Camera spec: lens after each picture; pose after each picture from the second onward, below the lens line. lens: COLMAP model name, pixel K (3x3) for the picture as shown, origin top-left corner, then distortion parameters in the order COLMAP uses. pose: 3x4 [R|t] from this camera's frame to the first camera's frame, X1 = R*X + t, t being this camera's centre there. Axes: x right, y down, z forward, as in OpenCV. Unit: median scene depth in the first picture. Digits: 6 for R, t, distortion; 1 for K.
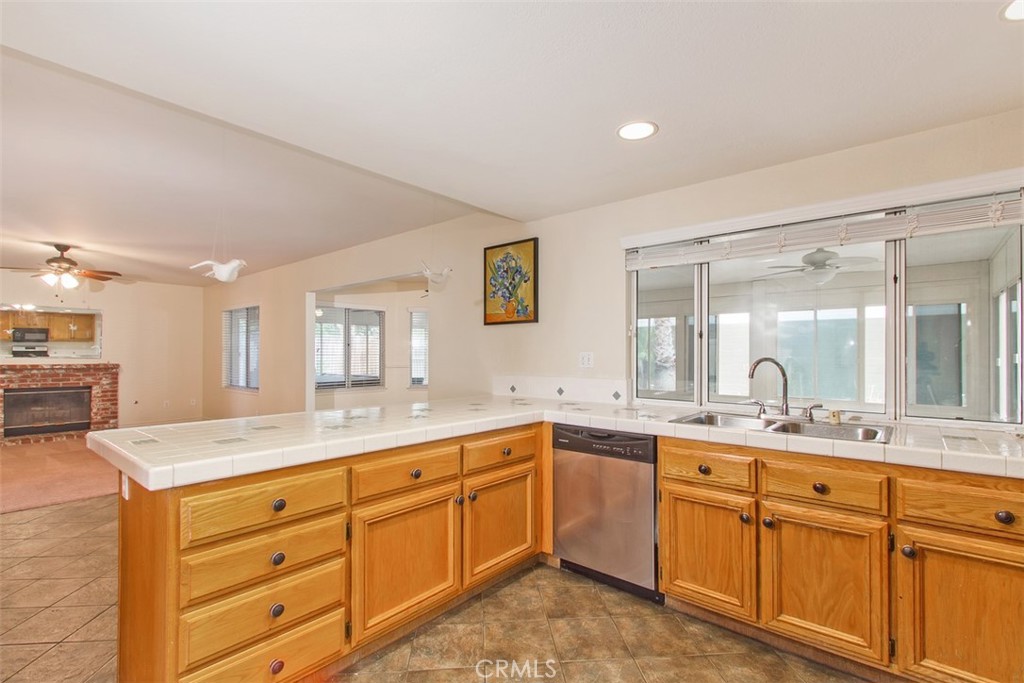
lens RADIAL K [[479.7, 0, 512.6], [0, 479.7, 346.5], [0, 0, 1]] dist [-0.002813, -0.000238]
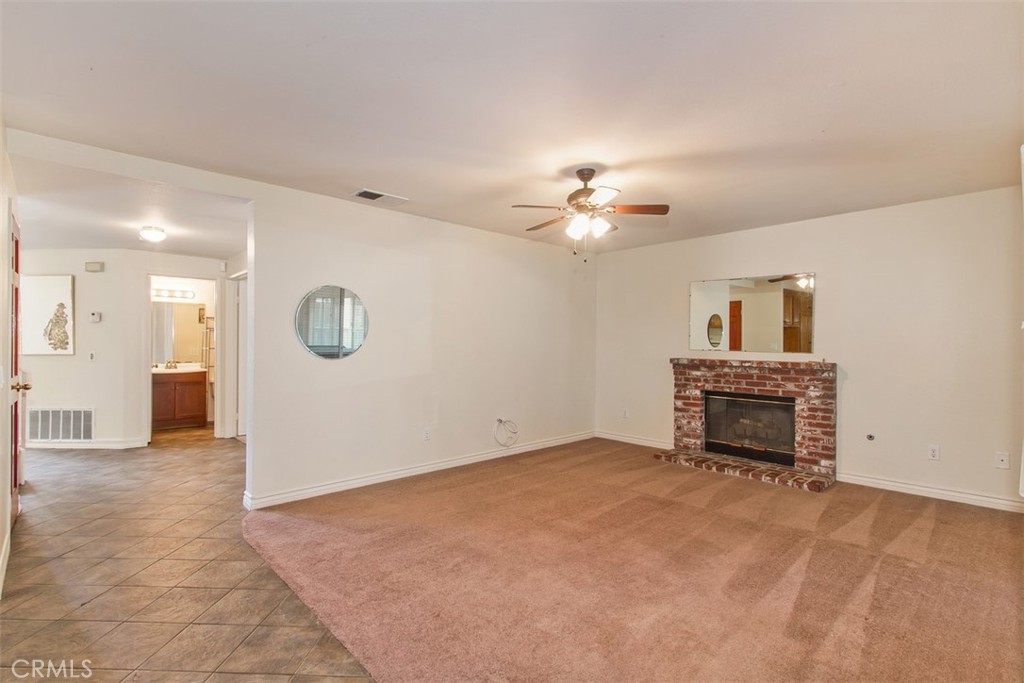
lens RADIAL K [[479.7, 0, 513.0], [0, 479.7, 343.6], [0, 0, 1]] dist [-0.002813, -0.000238]
pose [[-0.123794, -0.005304, -0.992294, -0.221978], [0.006370, 0.999961, -0.006140, 0.014268], [0.992287, -0.007081, -0.123756, 0.715827]]
